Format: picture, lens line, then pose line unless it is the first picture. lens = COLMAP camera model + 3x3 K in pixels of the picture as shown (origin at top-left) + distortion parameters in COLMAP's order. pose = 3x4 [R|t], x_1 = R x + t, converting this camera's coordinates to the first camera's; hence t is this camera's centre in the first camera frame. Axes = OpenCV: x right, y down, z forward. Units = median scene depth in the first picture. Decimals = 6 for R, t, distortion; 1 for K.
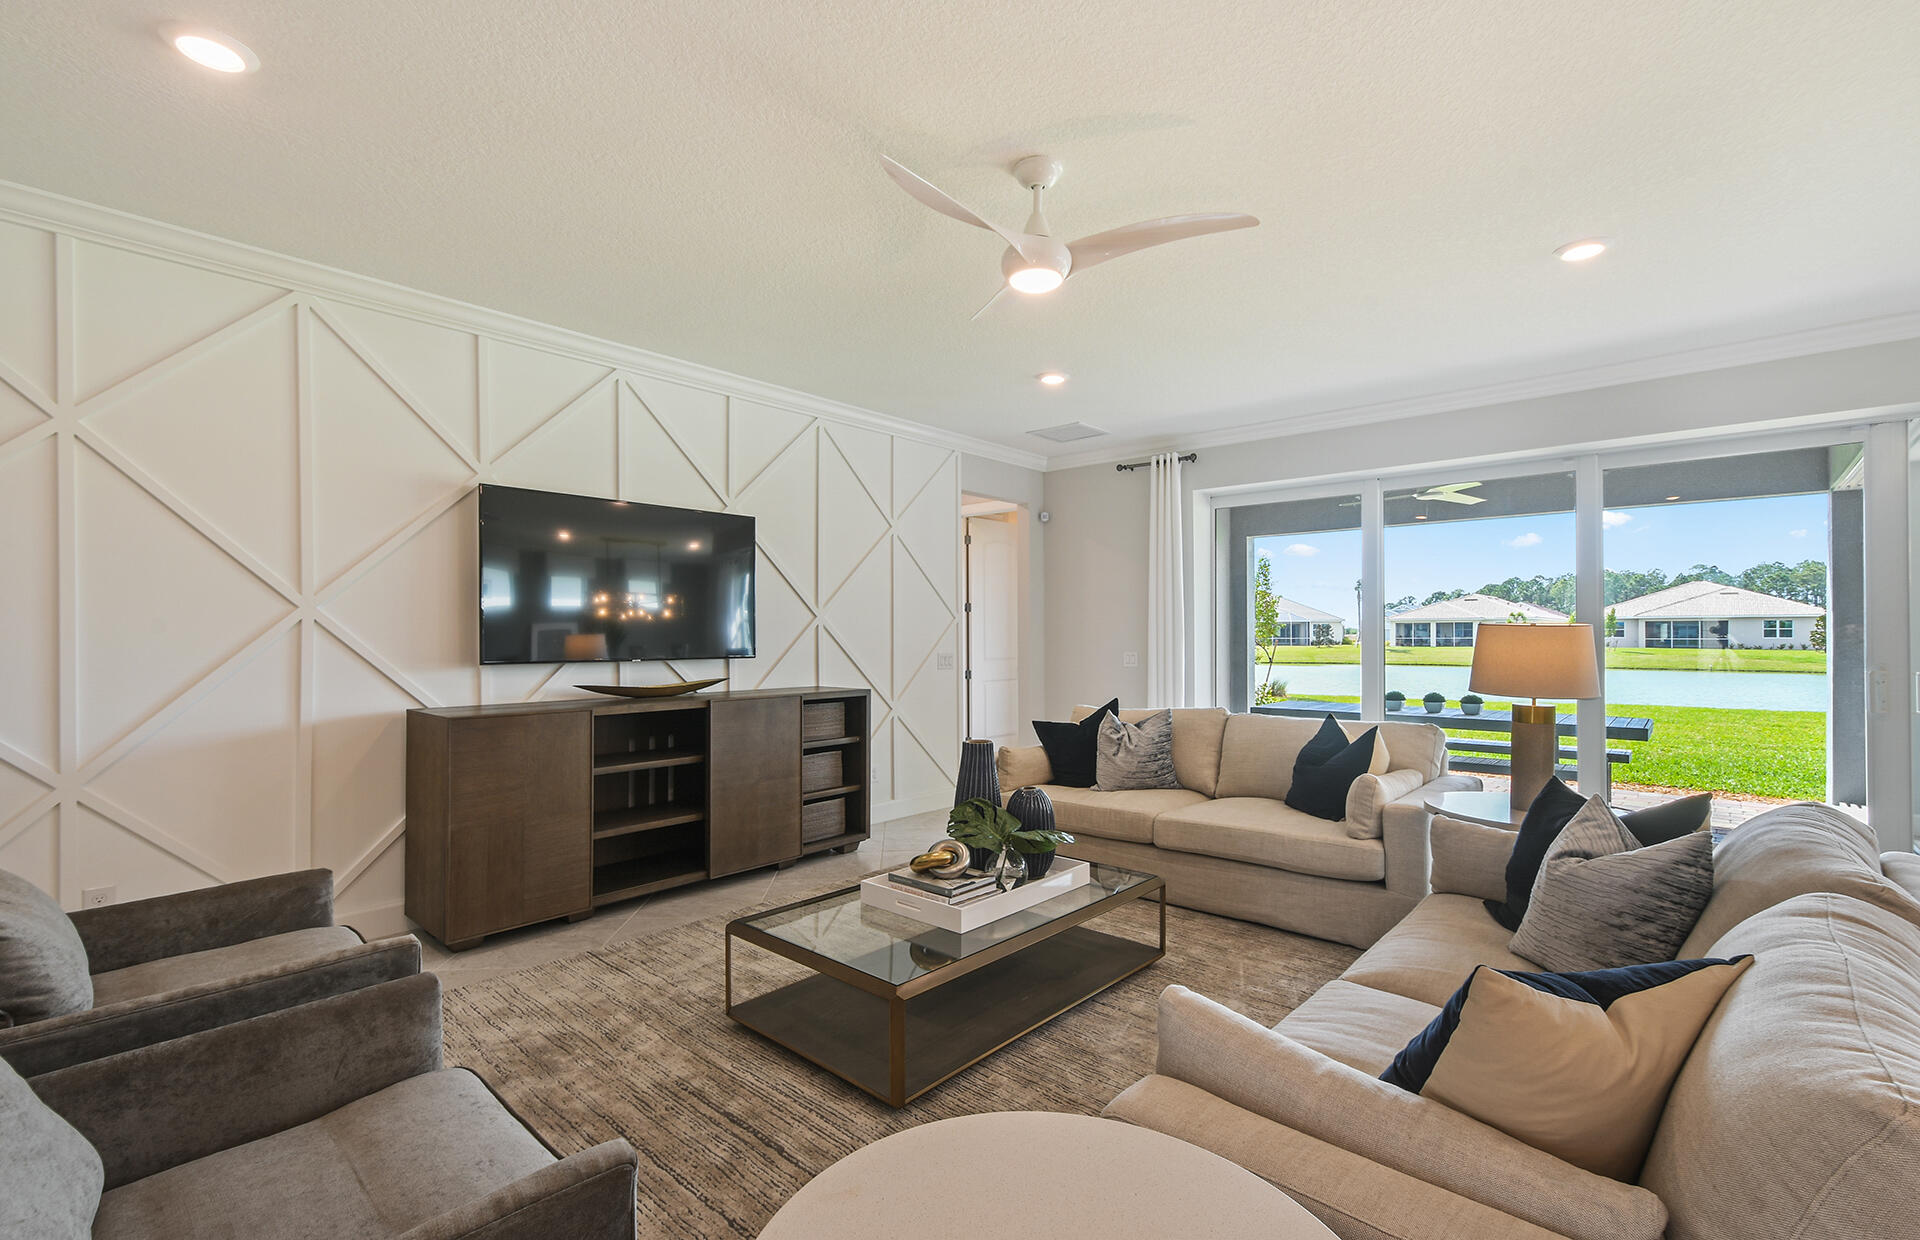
lens RADIAL K [[841.7, 0, 956.7], [0, 841.7, 624.9], [0, 0, 1]] dist [-0.014324, -0.002975]
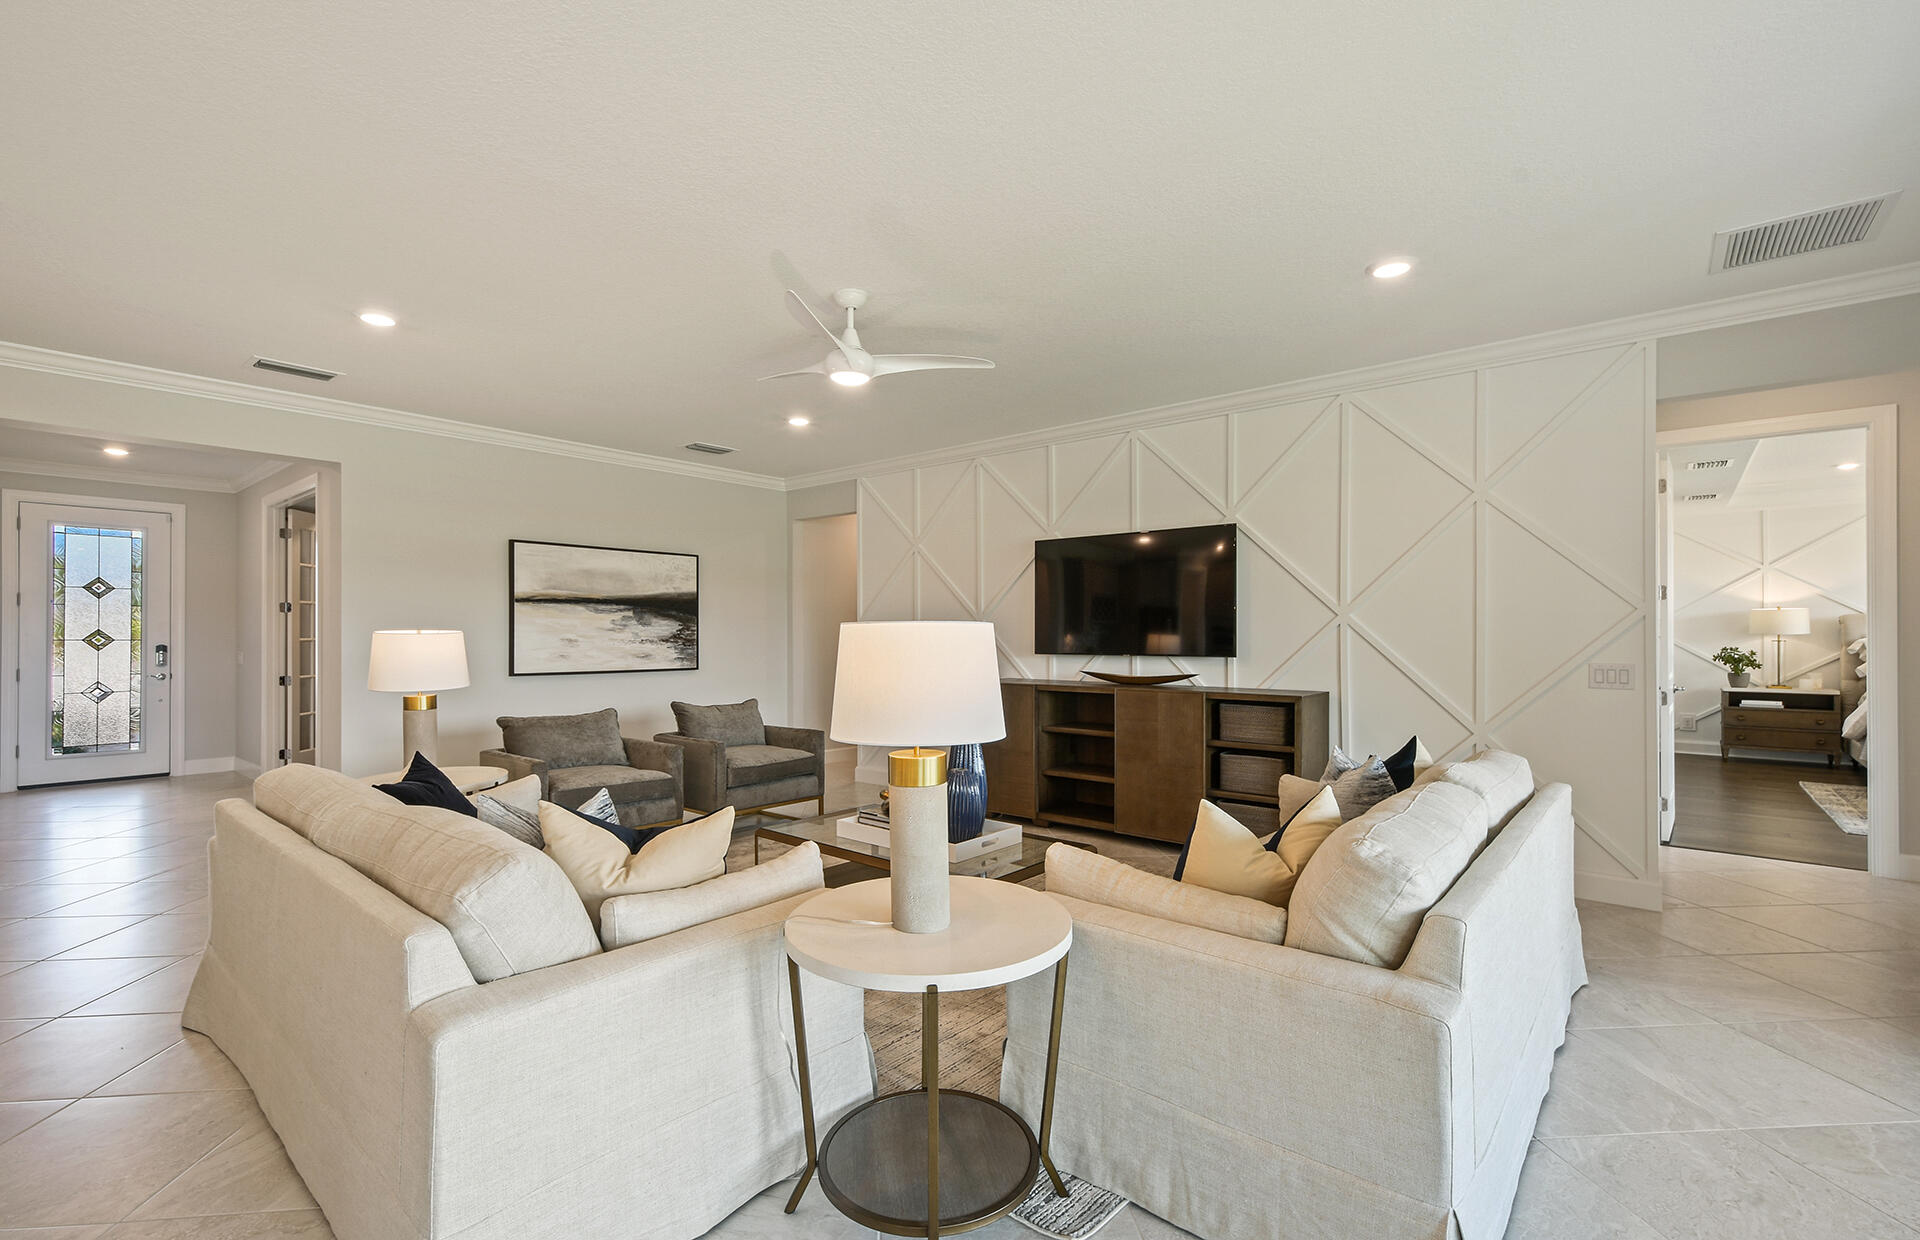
lens RADIAL K [[841.7, 0, 962.0], [0, 841.7, 633.2], [0, 0, 1]] dist [-0.014324, -0.002975]
pose [[0.024150, -0.007795, -0.999678, 0.500575], [0.006298, 0.999951, -0.007645, 0.008884], [0.999689, -0.006111, 0.024197, 0.396169]]
